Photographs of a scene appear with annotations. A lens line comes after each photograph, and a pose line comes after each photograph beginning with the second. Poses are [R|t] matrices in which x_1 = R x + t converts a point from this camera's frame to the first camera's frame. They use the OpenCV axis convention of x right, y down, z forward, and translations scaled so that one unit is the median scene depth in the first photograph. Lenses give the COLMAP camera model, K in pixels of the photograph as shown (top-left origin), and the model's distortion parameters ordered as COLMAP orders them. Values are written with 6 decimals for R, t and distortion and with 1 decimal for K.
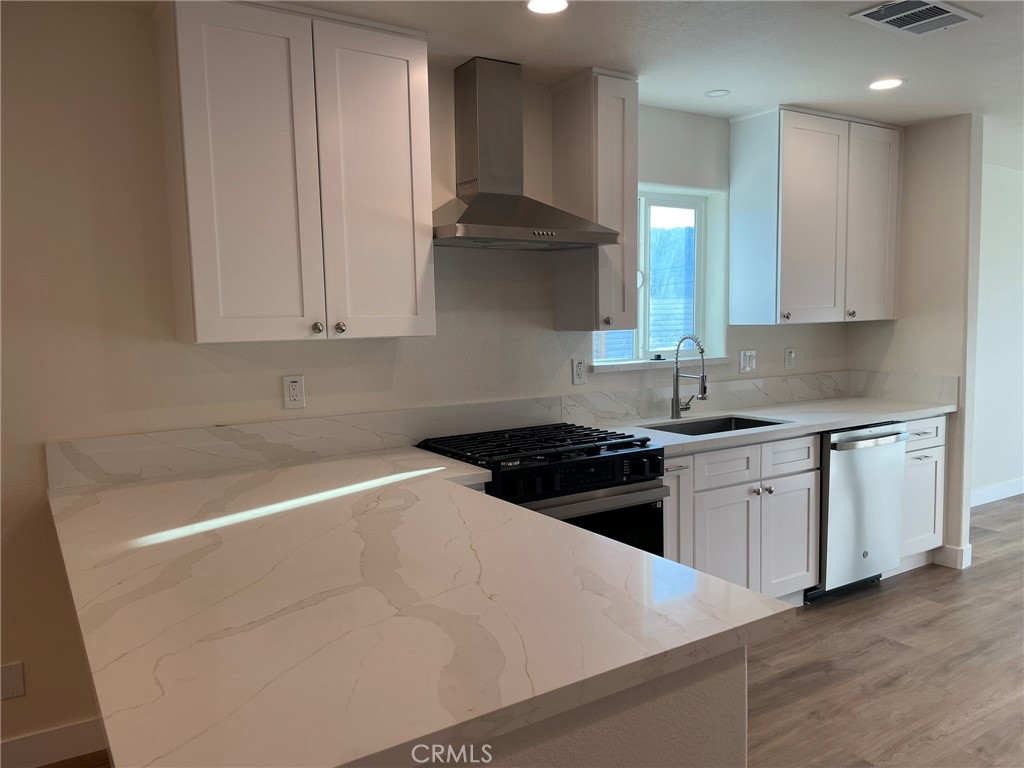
lens RADIAL K [[778.2, 0, 505.0], [0, 778.2, 401.7], [0, 0, 1]] dist [0.107183, -0.134433]
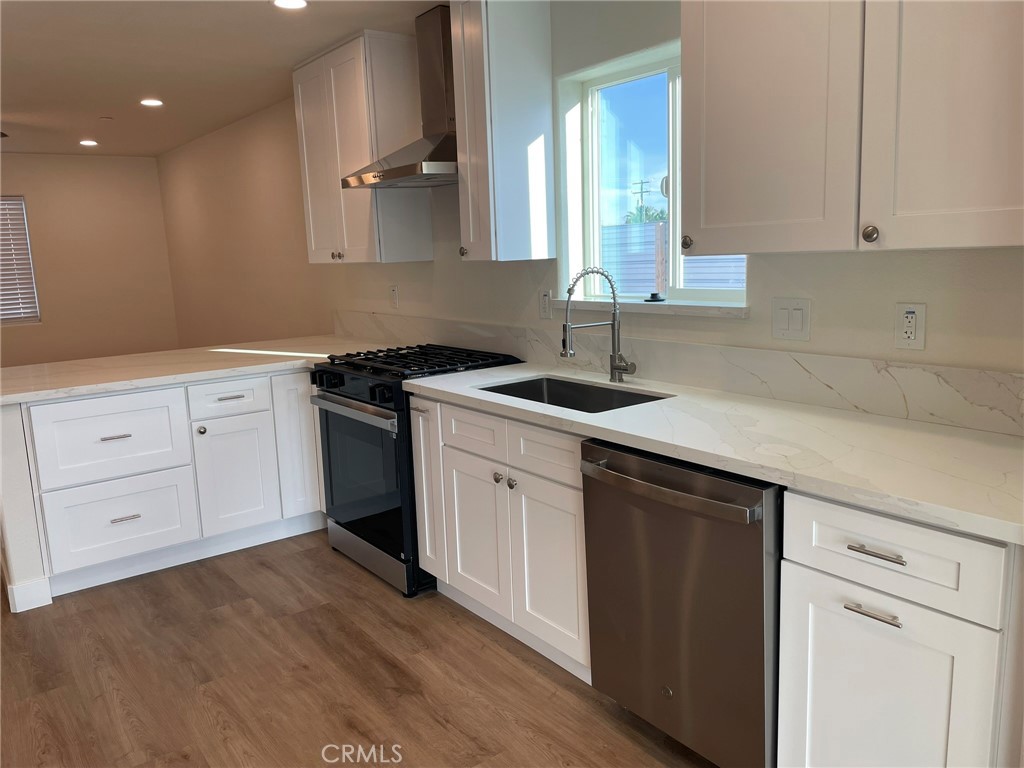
lens RADIAL K [[769.4, 0, 510.5], [0, 769.4, 386.8], [0, 0, 1]] dist [0.099124, -0.128657]
pose [[0.064094, 0.192925, -0.979118, 1.045111], [-0.068363, 0.979679, 0.188561, -0.117685], [0.995600, 0.054850, 0.075980, 0.948174]]
